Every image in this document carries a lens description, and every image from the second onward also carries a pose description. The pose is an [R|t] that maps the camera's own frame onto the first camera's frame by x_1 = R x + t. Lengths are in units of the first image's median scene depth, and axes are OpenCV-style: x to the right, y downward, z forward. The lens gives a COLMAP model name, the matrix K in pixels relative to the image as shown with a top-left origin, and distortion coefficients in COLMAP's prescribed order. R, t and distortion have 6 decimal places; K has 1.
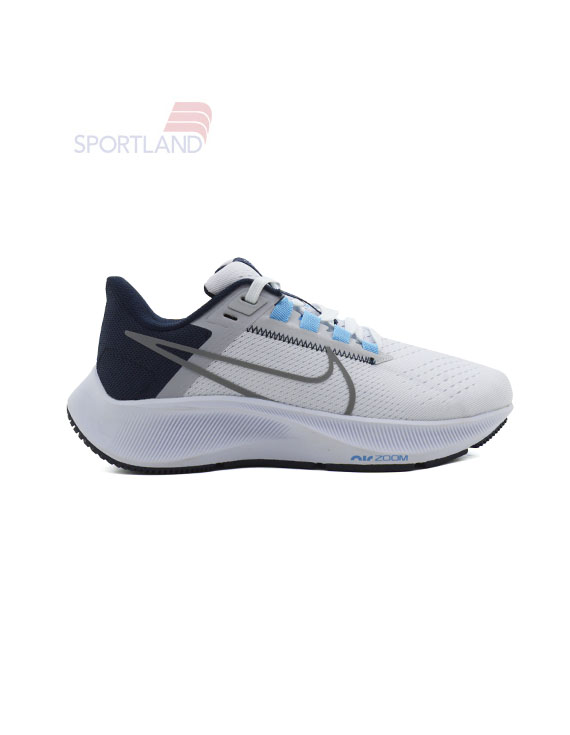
lens RADIAL K [[759.8, 0, 284.9], [0, 759.8, 368.9], [0, 0, 1]] dist [-0.002701, 0.000000]
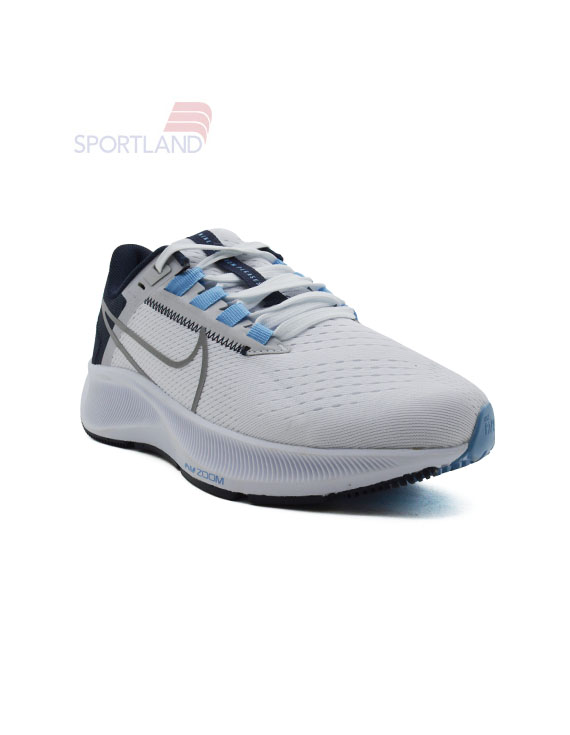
lens RADIAL K [[759.8, 0, 285.0], [0, 759.8, 365.5], [0, 0, 1]] dist [-0.002701, 0.000000]
pose [[0.581074, 0.112475, -0.806041, 0.788382], [-0.102937, 0.992607, 0.064302, -0.050864], [0.807314, 0.045607, 0.588357, 0.603348]]
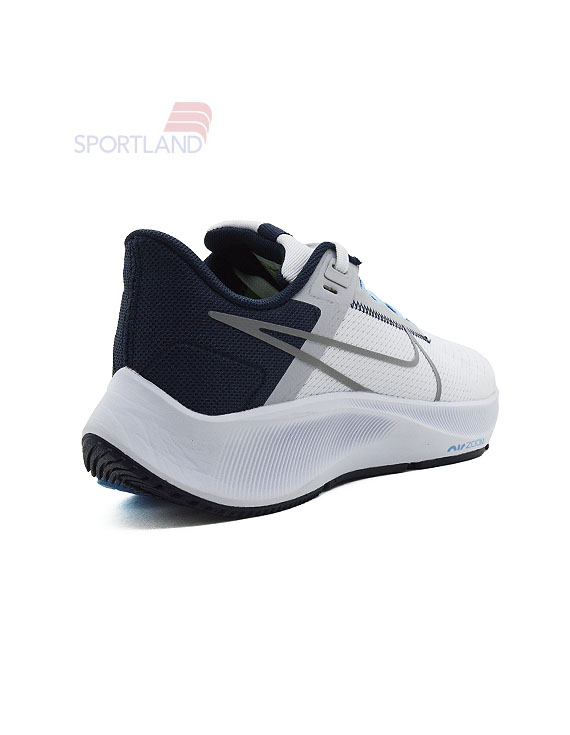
lens RADIAL K [[759.8, 0, 284.7], [0, 759.8, 367.8], [0, 0, 1]] dist [-0.002701, 0.000000]
pose [[0.758161, -0.071767, 0.648107, -0.612753], [0.064254, 0.997310, 0.035271, -0.019836], [-0.648894, 0.014902, 0.760732, 0.450081]]
